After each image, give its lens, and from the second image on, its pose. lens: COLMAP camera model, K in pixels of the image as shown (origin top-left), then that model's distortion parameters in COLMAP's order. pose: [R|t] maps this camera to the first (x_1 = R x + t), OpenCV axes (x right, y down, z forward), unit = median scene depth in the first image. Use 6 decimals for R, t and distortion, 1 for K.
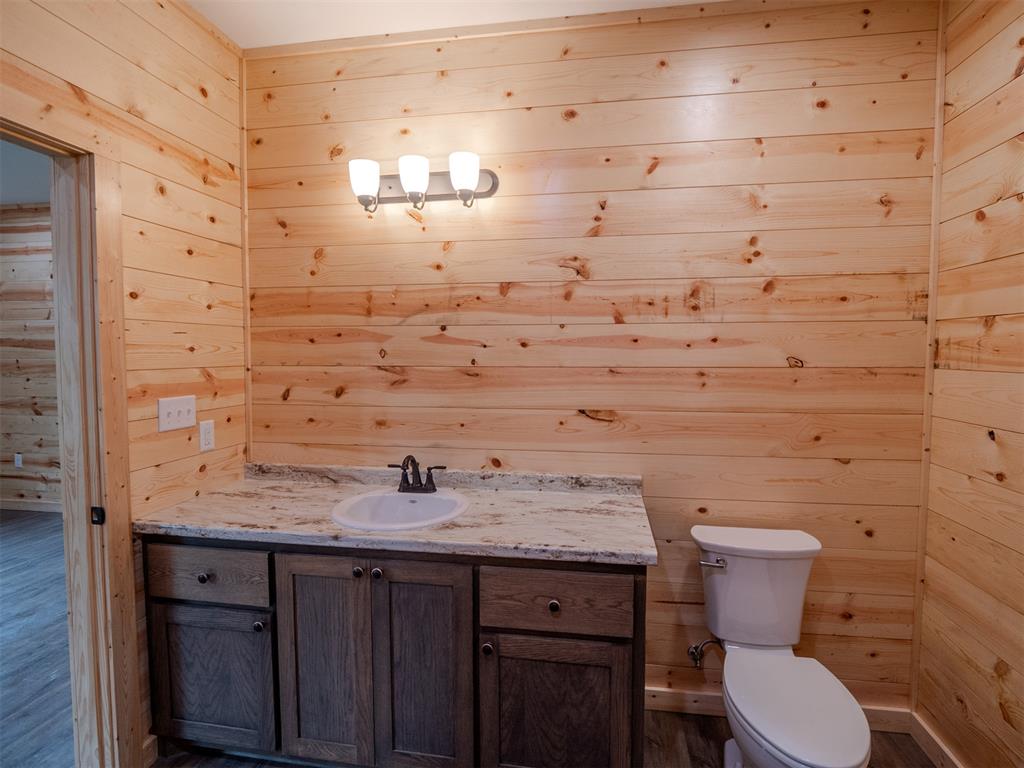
lens RADIAL K [[505.0, 0, 525.6], [0, 505.0, 375.7], [0, 0, 1]] dist [-0.003075, -0.005565]
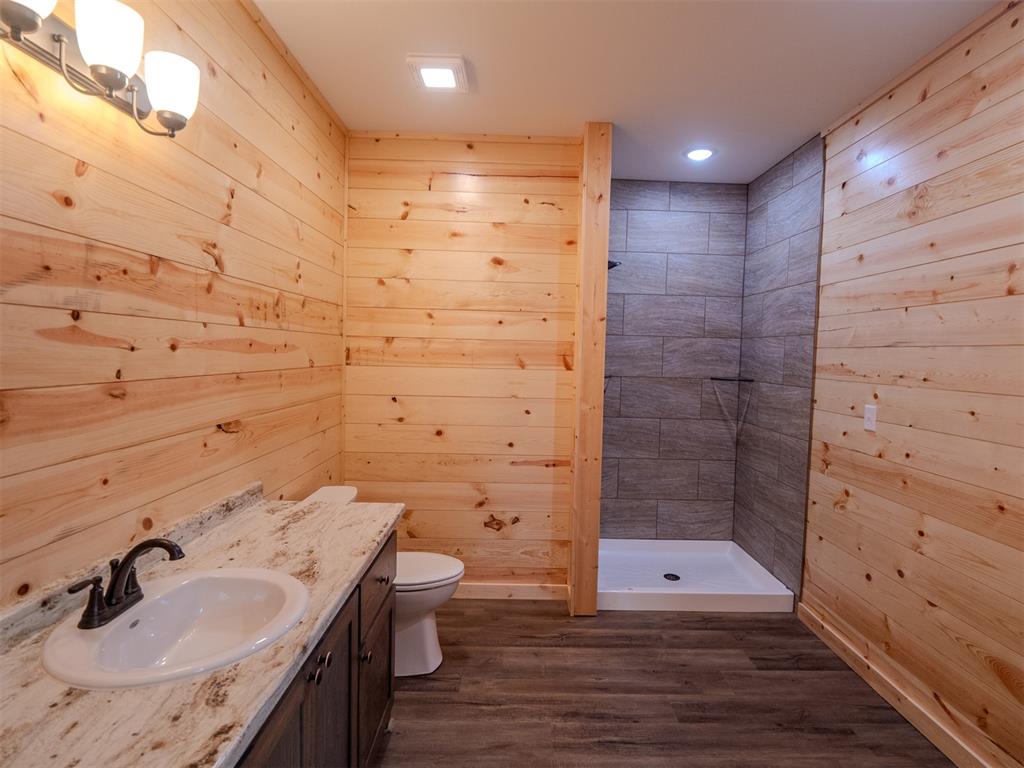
lens RADIAL K [[505.0, 0, 525.6], [0, 505.0, 375.7], [0, 0, 1]] dist [-0.003075, -0.005565]
pose [[-0.169847, -0.047291, 0.984335, -0.885900], [0.024359, 0.998341, 0.052167, -0.050820], [-0.985169, 0.032838, -0.168414, 0.688477]]
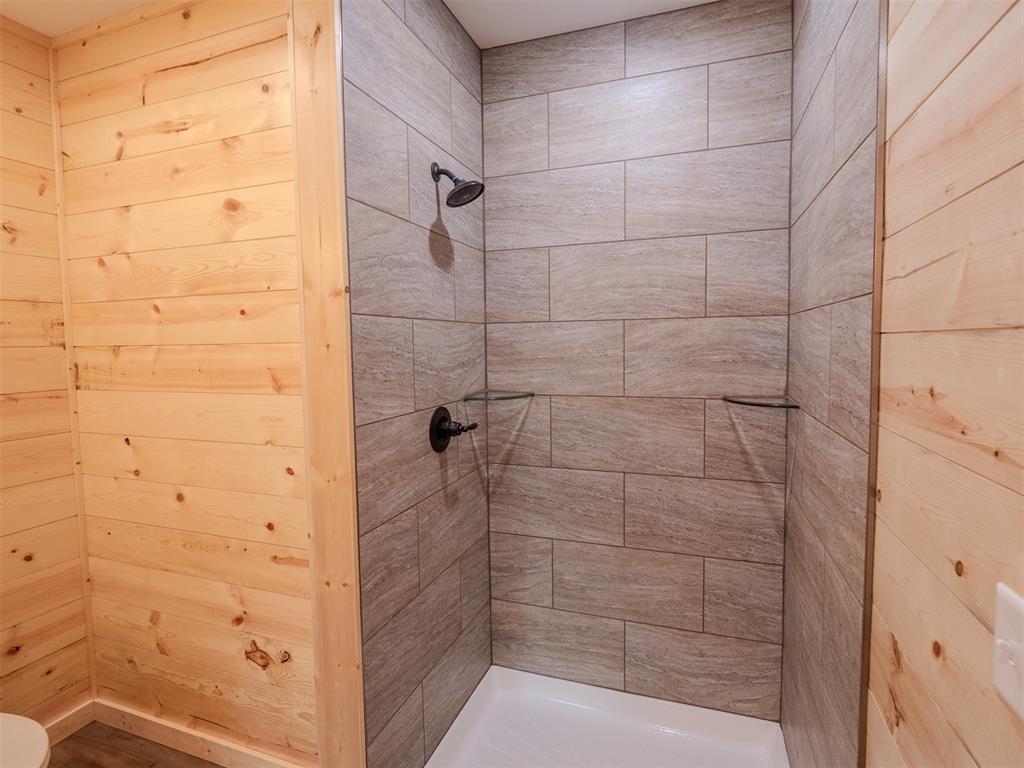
lens RADIAL K [[505.0, 0, 525.6], [0, 505.0, 375.7], [0, 0, 1]] dist [-0.003075, -0.005565]
pose [[0.185462, -0.063476, 0.980599, -0.089424], [0.063099, 0.996621, 0.052579, -0.040135], [-0.980623, 0.052124, 0.188840, -0.183940]]
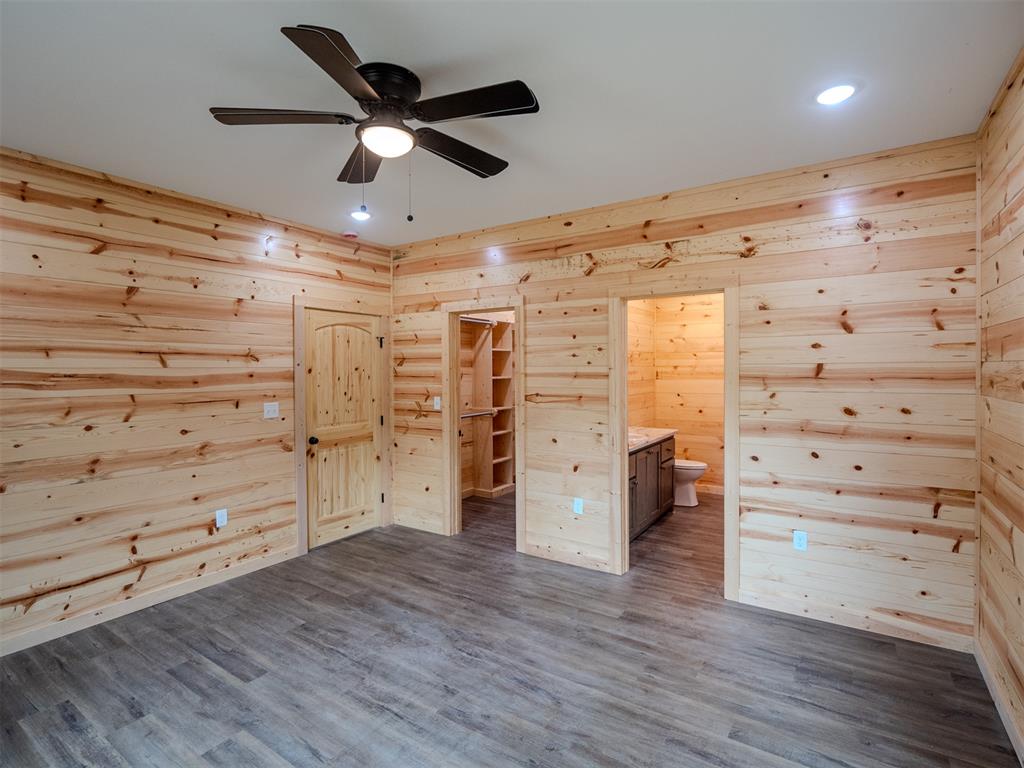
lens RADIAL K [[505.0, 0, 525.6], [0, 505.0, 375.7], [0, 0, 1]] dist [-0.003075, -0.005565]
pose [[0.405113, -0.013925, 0.914161, -2.783649], [0.052659, 0.998580, -0.008125, -0.059700], [-0.912749, 0.051430, 0.405271, 0.383858]]
